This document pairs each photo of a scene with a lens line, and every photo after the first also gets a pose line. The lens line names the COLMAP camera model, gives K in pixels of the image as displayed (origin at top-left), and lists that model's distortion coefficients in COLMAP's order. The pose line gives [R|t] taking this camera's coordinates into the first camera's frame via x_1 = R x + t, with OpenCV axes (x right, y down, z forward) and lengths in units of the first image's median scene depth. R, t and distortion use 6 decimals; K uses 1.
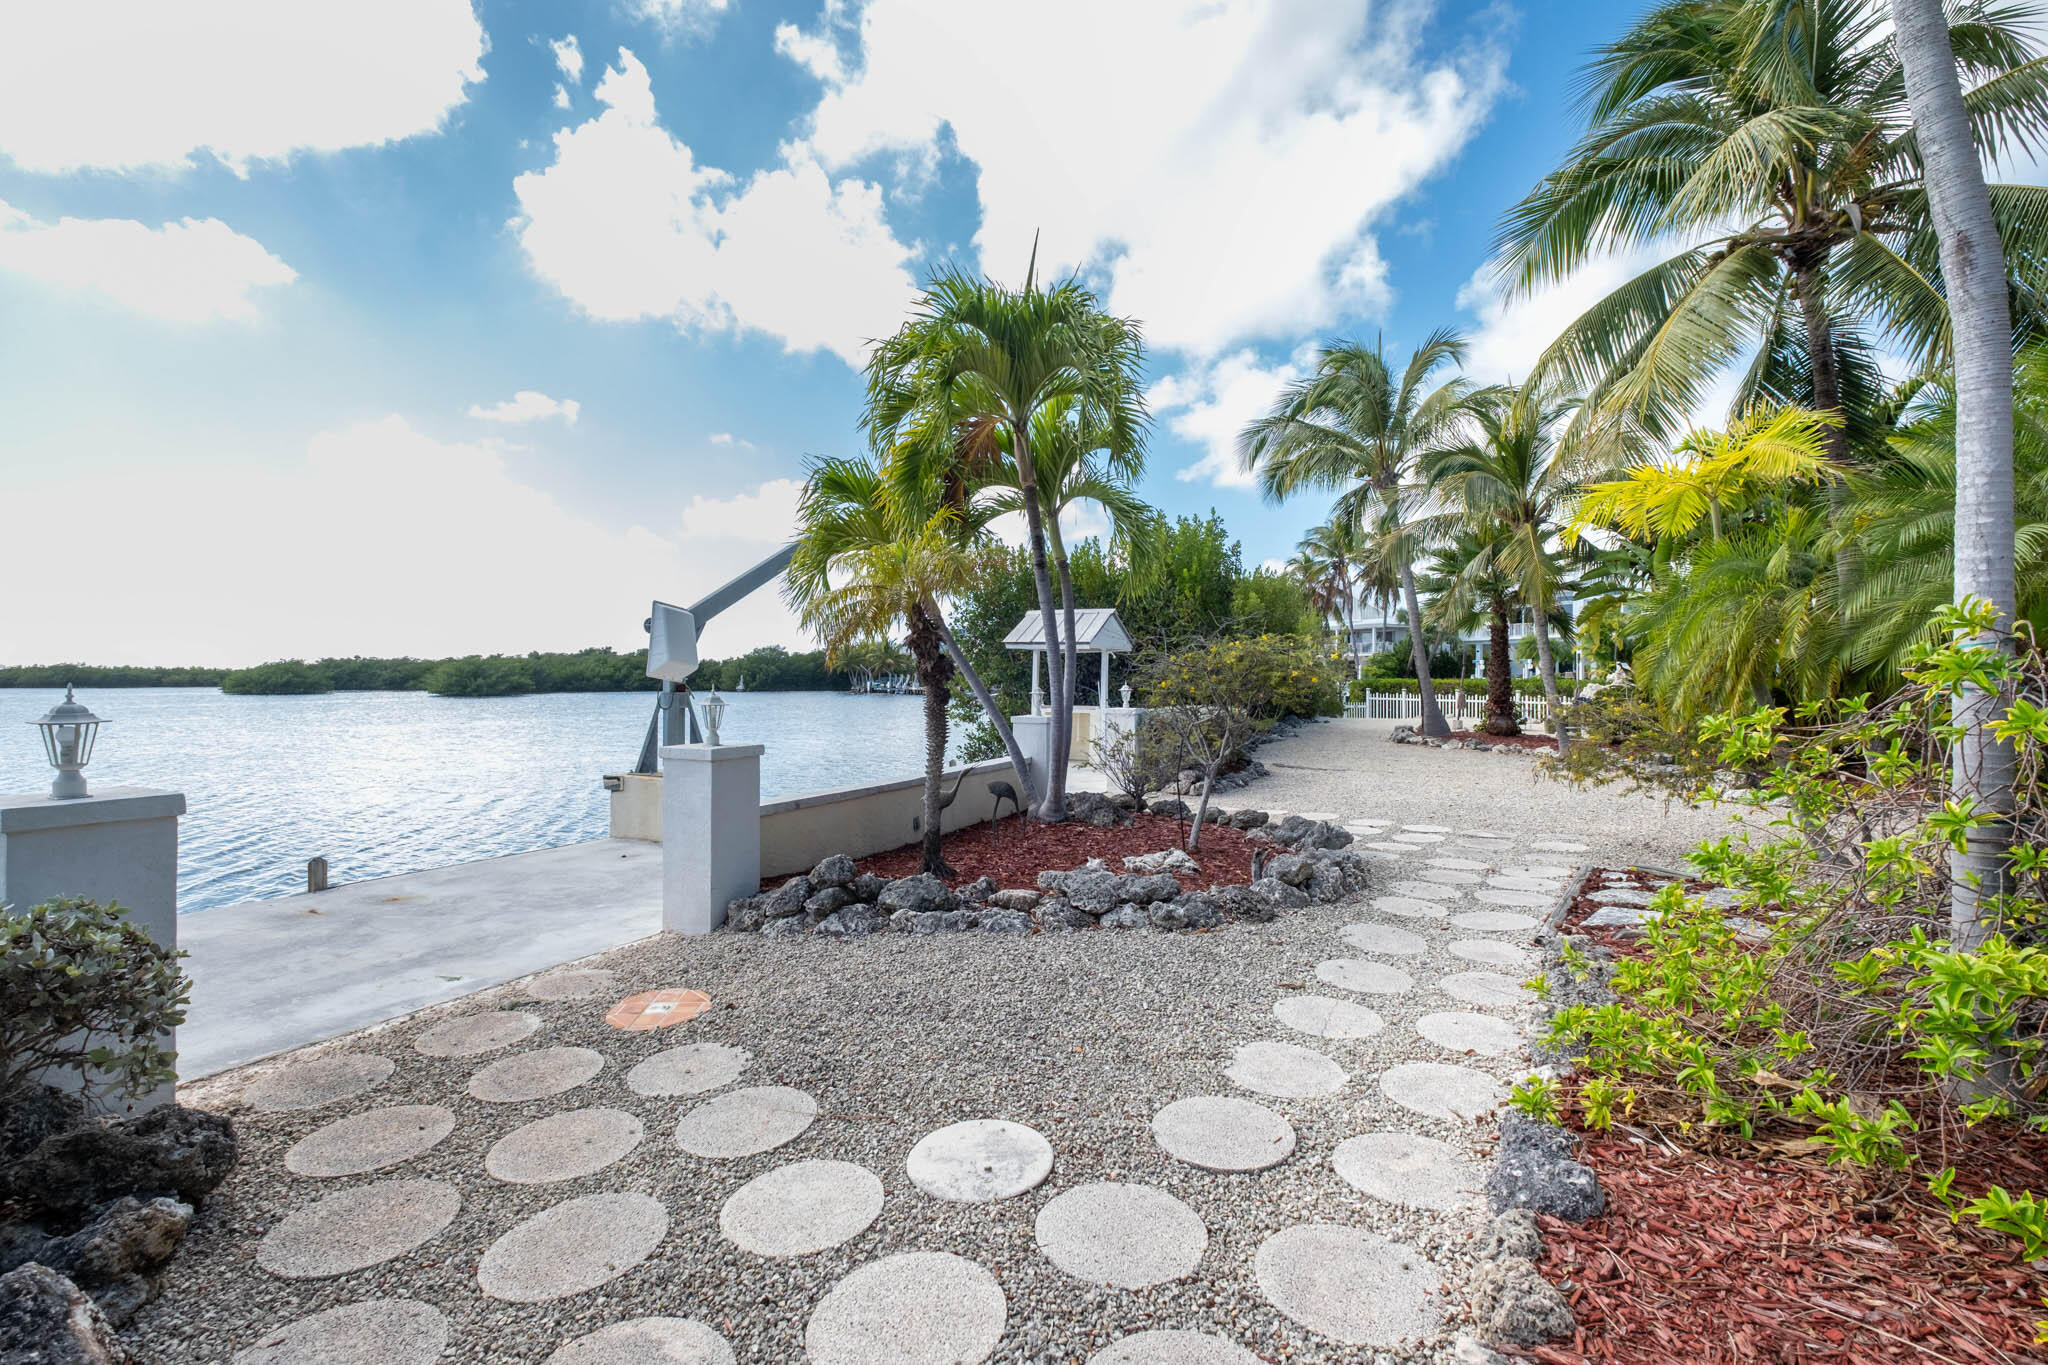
lens RADIAL K [[882.4, 0, 1021.1], [0, 882.4, 668.6], [0, 0, 1]] dist [0.005167, -0.005783]
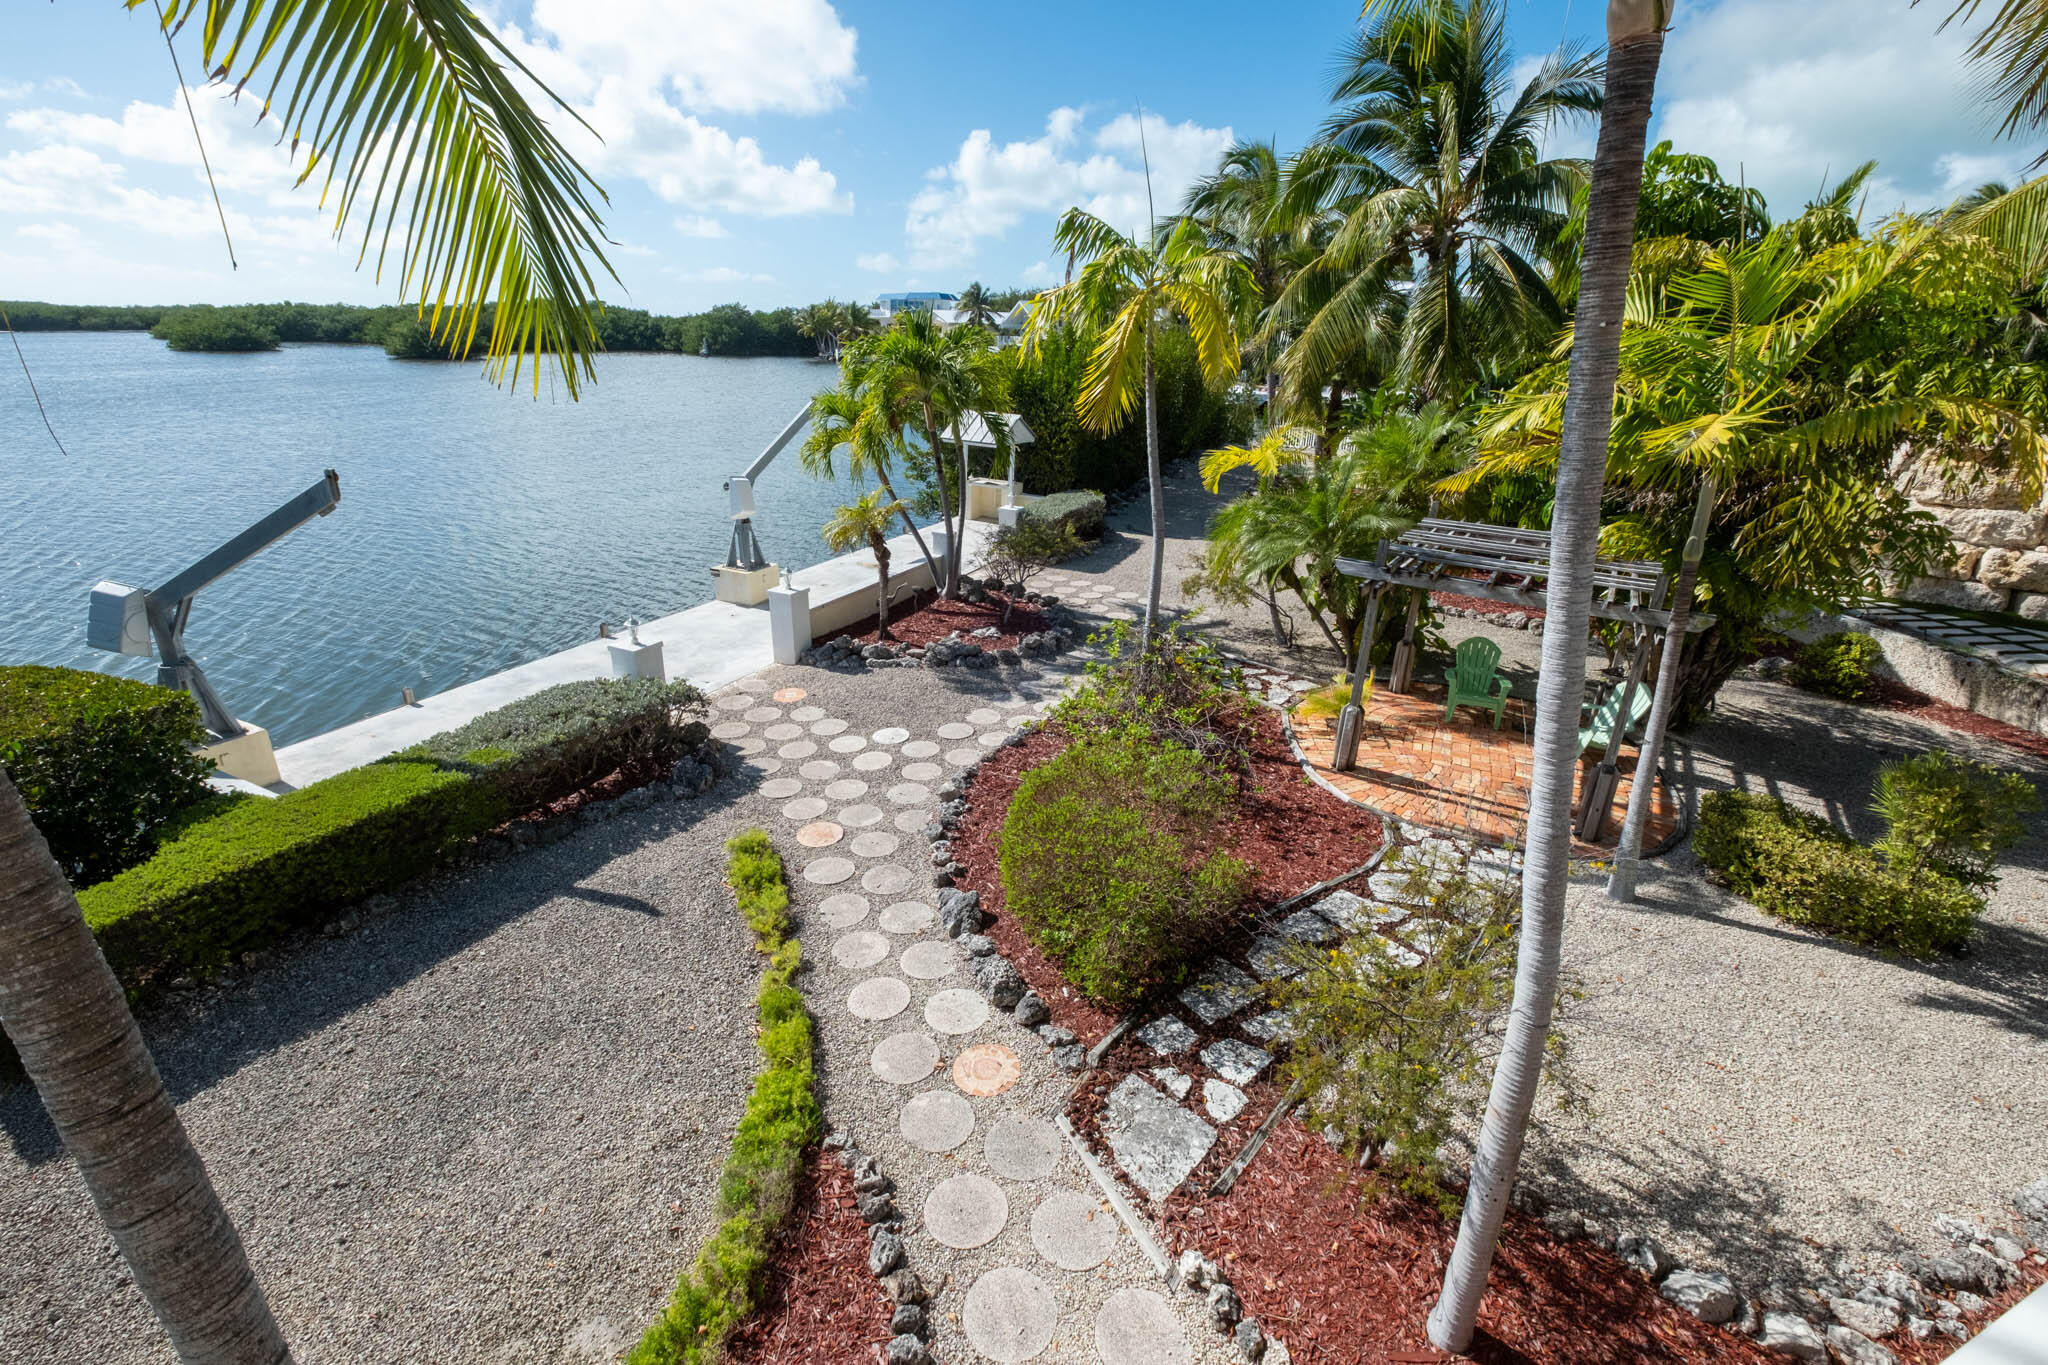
lens RADIAL K [[882.4, 0, 1021.1], [0, 882.4, 668.6], [0, 0, 1]] dist [0.005167, -0.005783]
pose [[0.999441, 0.015595, 0.029567, 0.255164], [-0.025337, 0.930371, 0.365743, -0.728494], [-0.021805, -0.366287, 0.930246, -1.584162]]
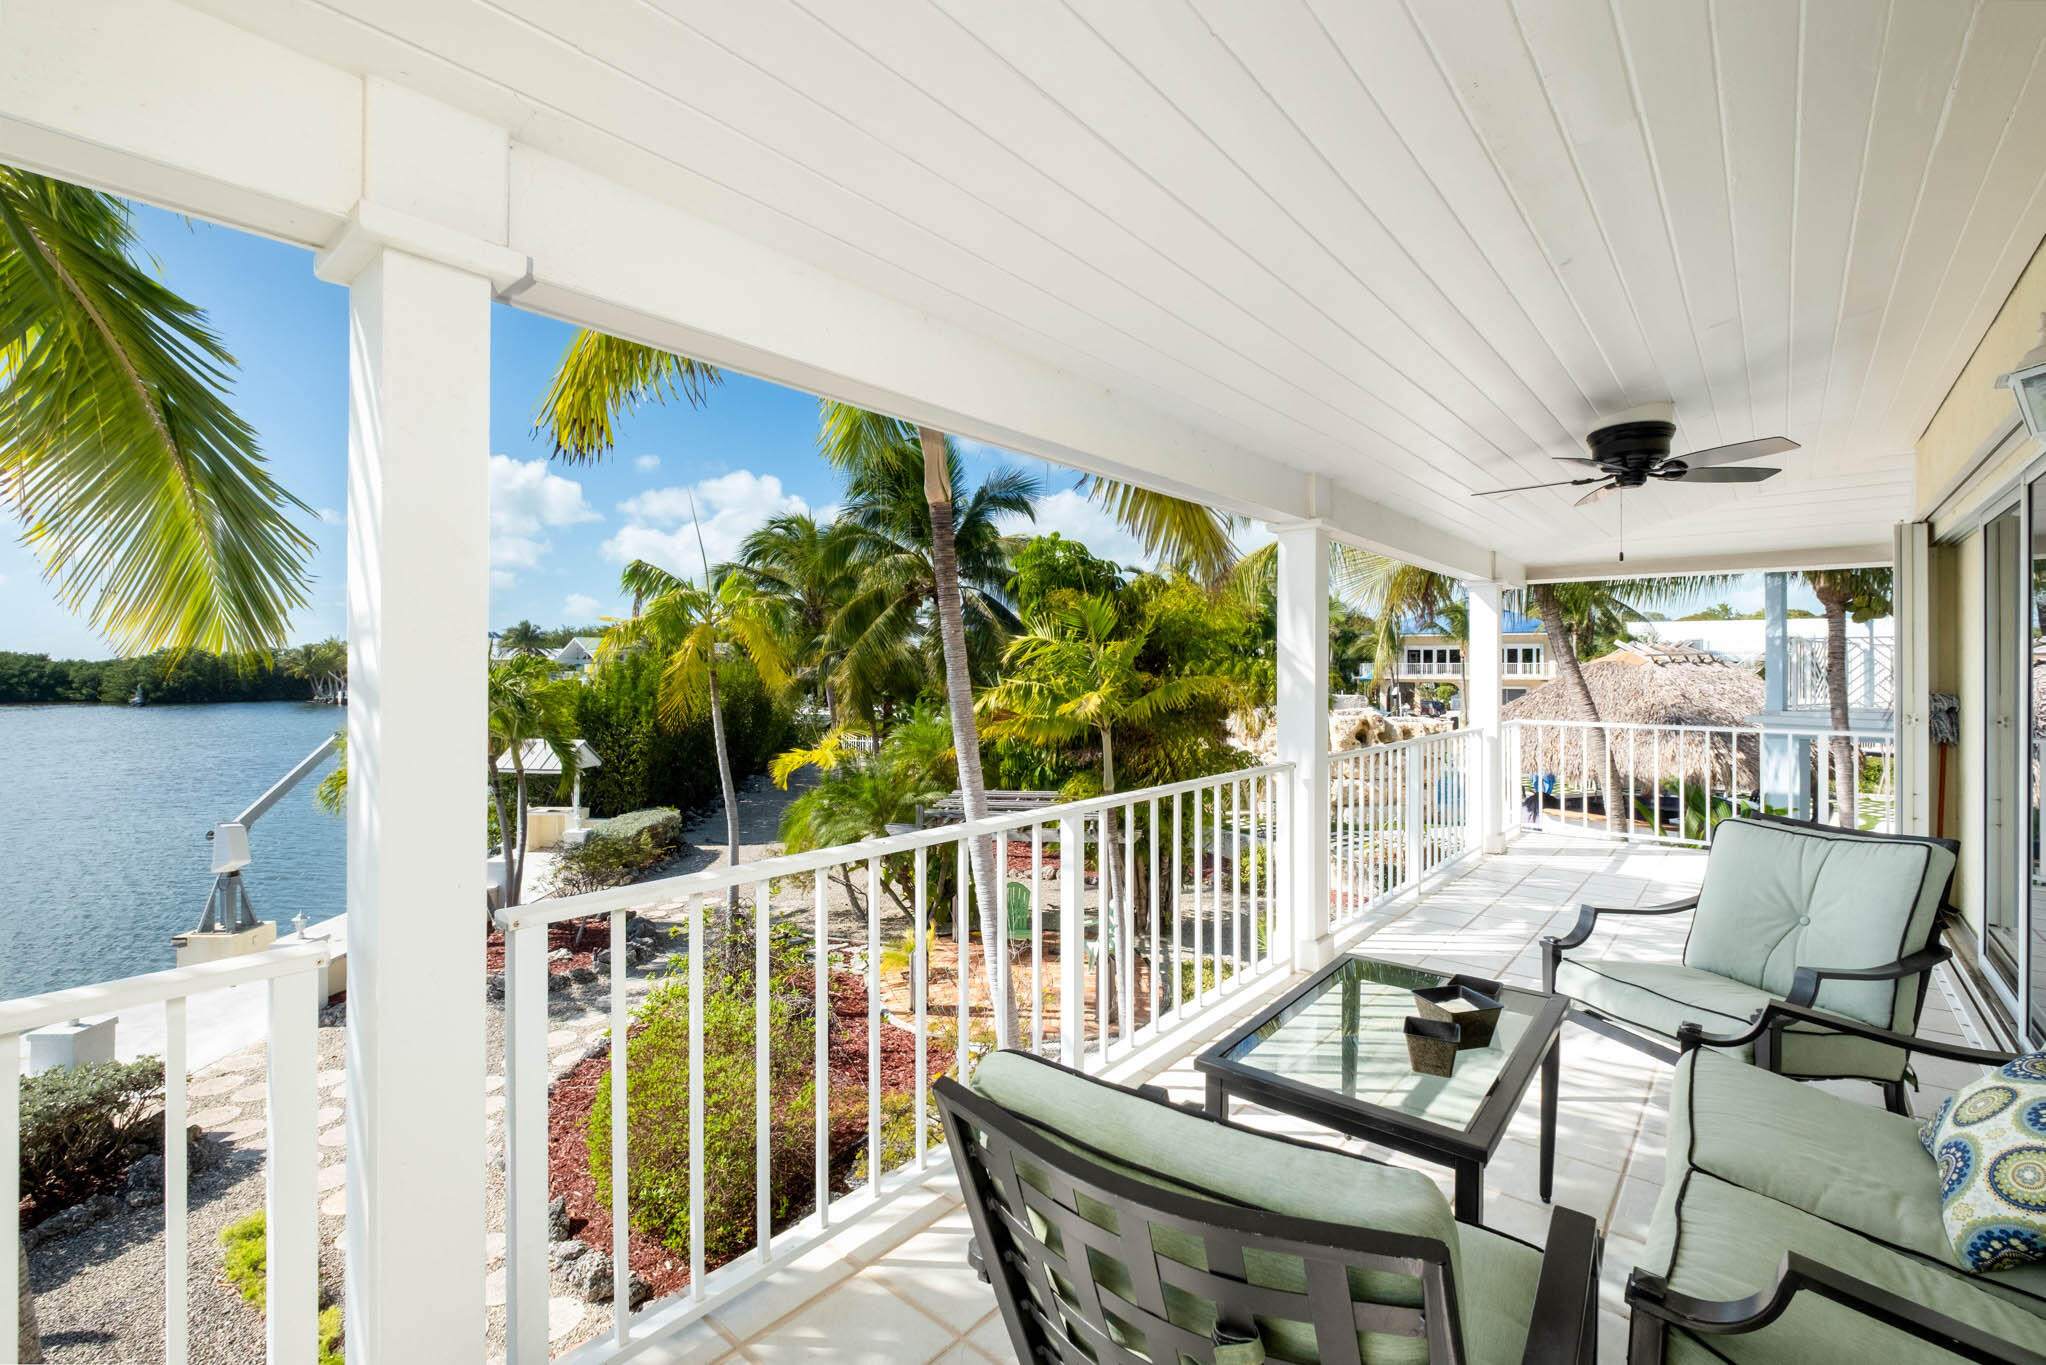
lens RADIAL K [[881.6, 0, 1020.1], [0, 881.6, 668.6], [0, 0, 1]] dist [0.005167, -0.005783]
pose [[0.883131, -0.000110, 0.469126, 0.209267], [-0.004717, 0.999947, 0.009114, -0.699854], [-0.469102, -0.010262, 0.883084, -1.975563]]
